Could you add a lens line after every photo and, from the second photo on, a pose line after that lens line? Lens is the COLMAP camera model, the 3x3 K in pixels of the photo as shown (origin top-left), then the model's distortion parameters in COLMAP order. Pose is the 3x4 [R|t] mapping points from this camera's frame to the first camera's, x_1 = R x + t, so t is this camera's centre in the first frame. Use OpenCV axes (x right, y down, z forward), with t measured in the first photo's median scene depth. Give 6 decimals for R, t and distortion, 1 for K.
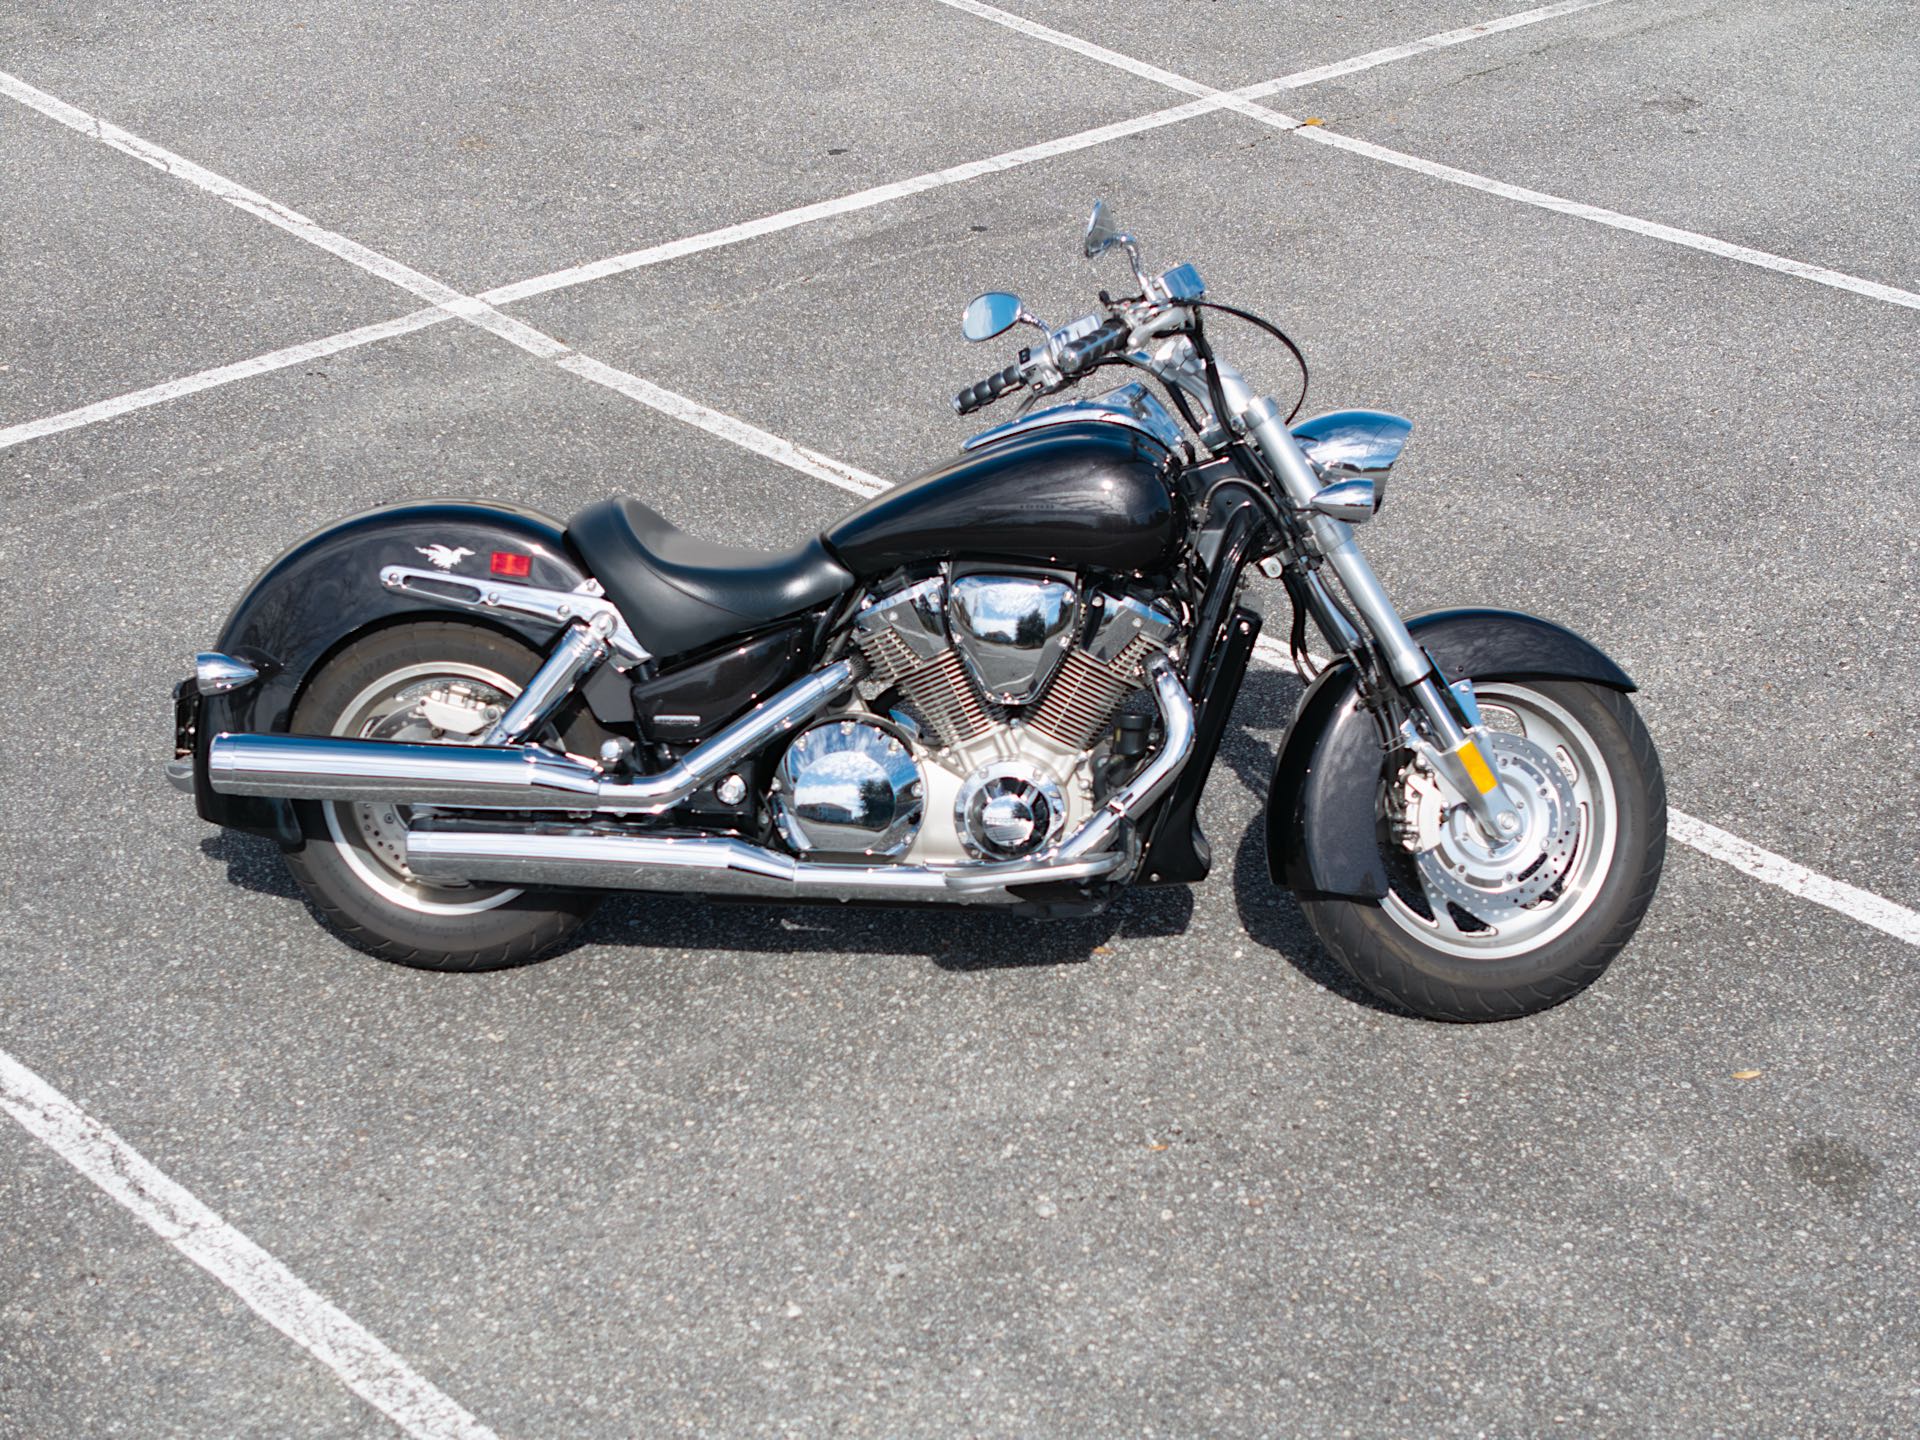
lens RADIAL K [[3840.9, 0, 957.7], [0, 3840.9, 721.1], [0, 0, 1]] dist [-0.115589, 0.000000]
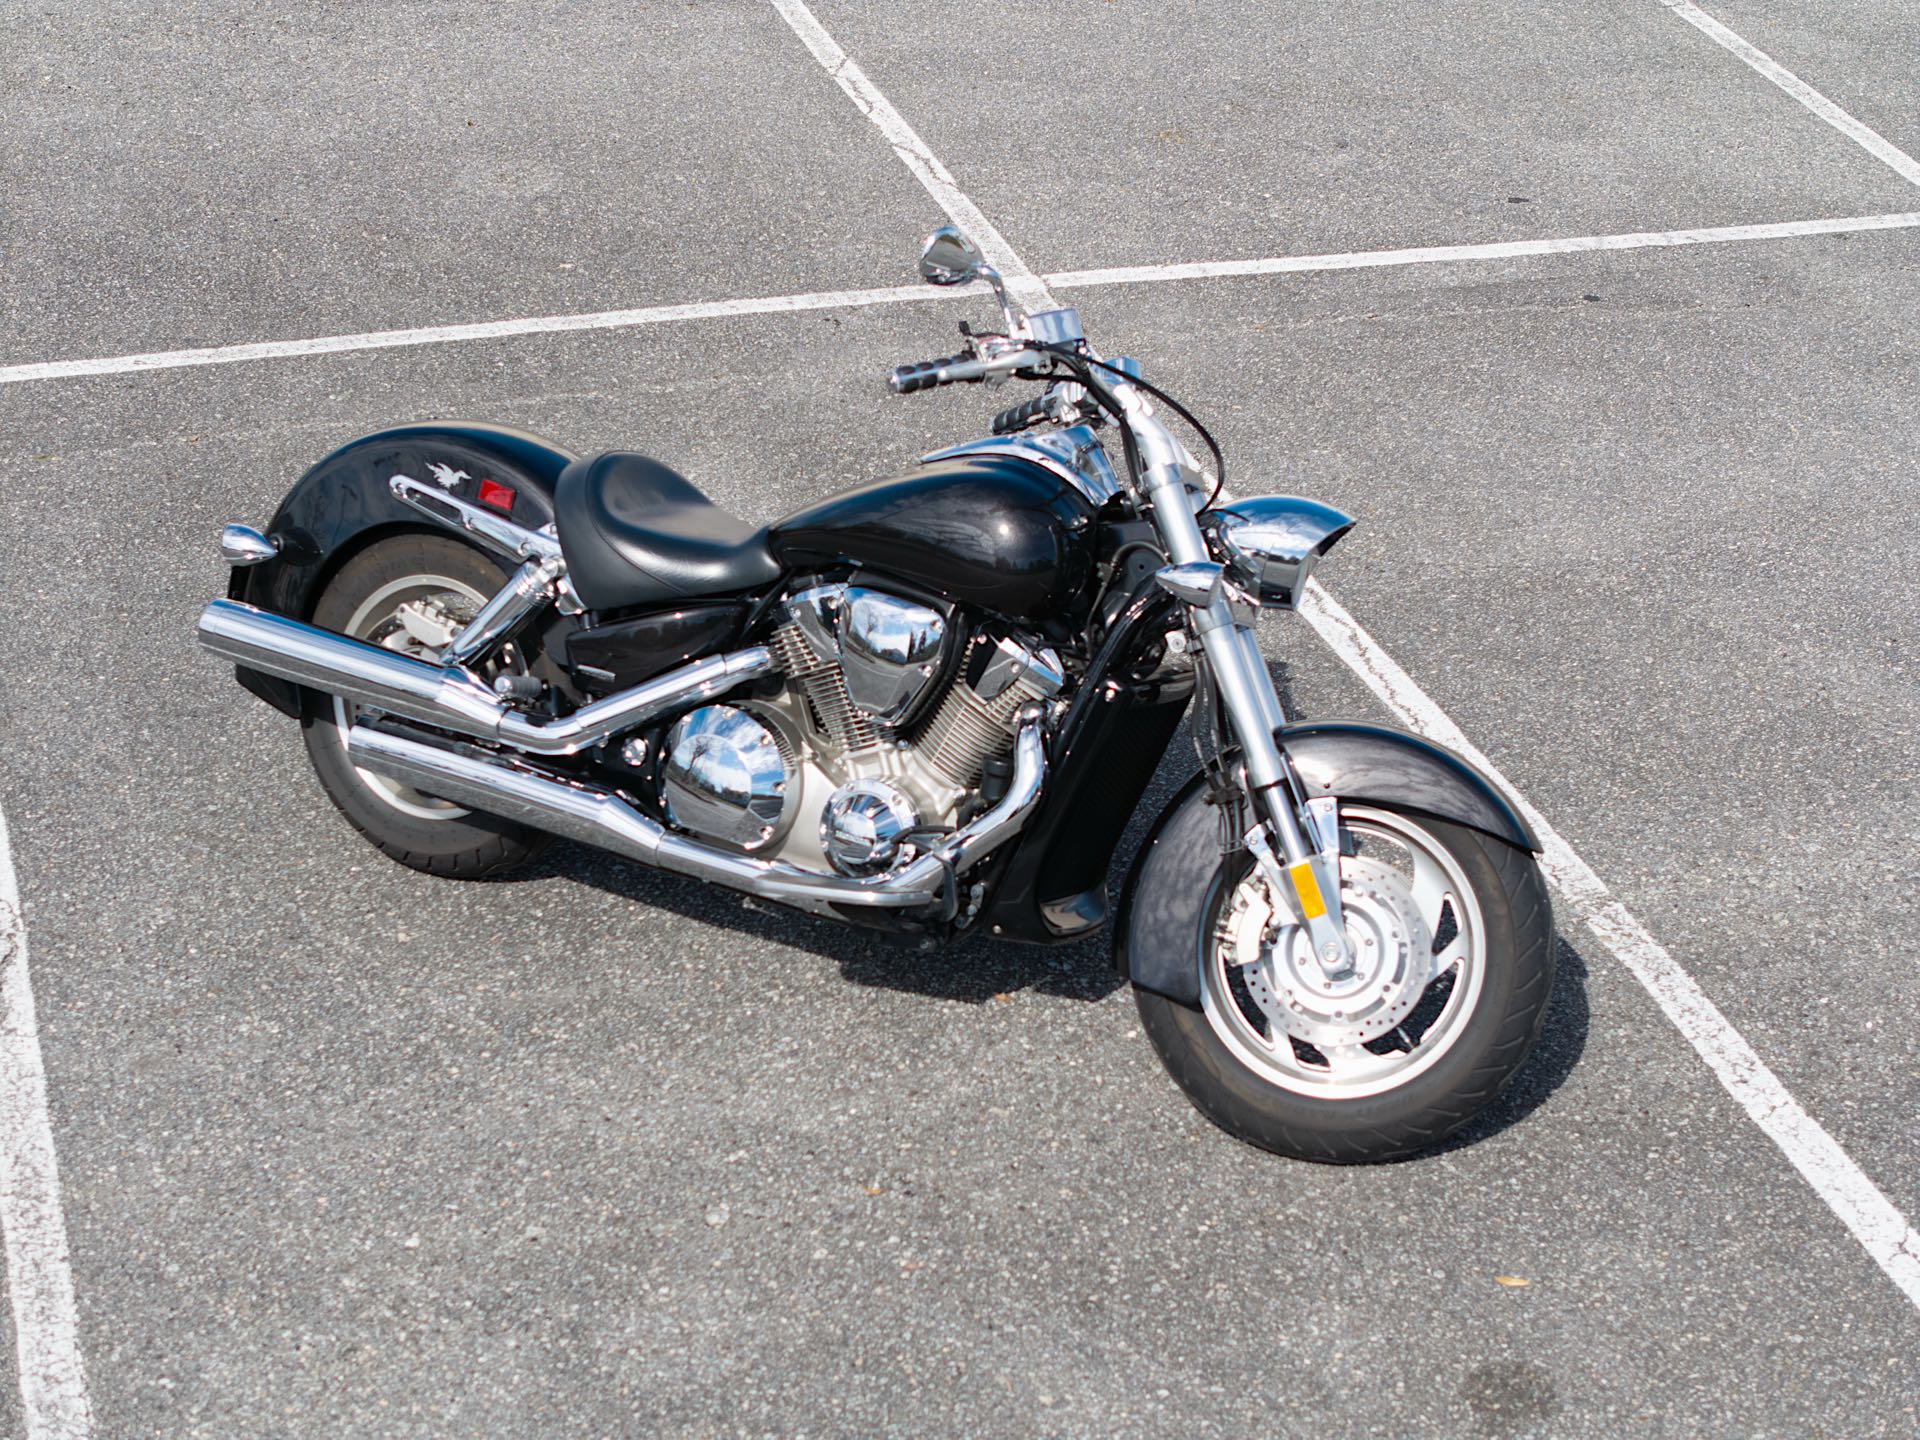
lens RADIAL K [[3840.9, 0, 956.8], [0, 3840.9, 722.5], [0, 0, 1]] dist [-0.115589, 0.000000]
pose [[0.902045, 0.204460, -0.380147, 0.401095], [-0.205341, 0.977924, 0.038721, -0.046207], [0.379672, 0.043131, 0.924115, 0.091936]]
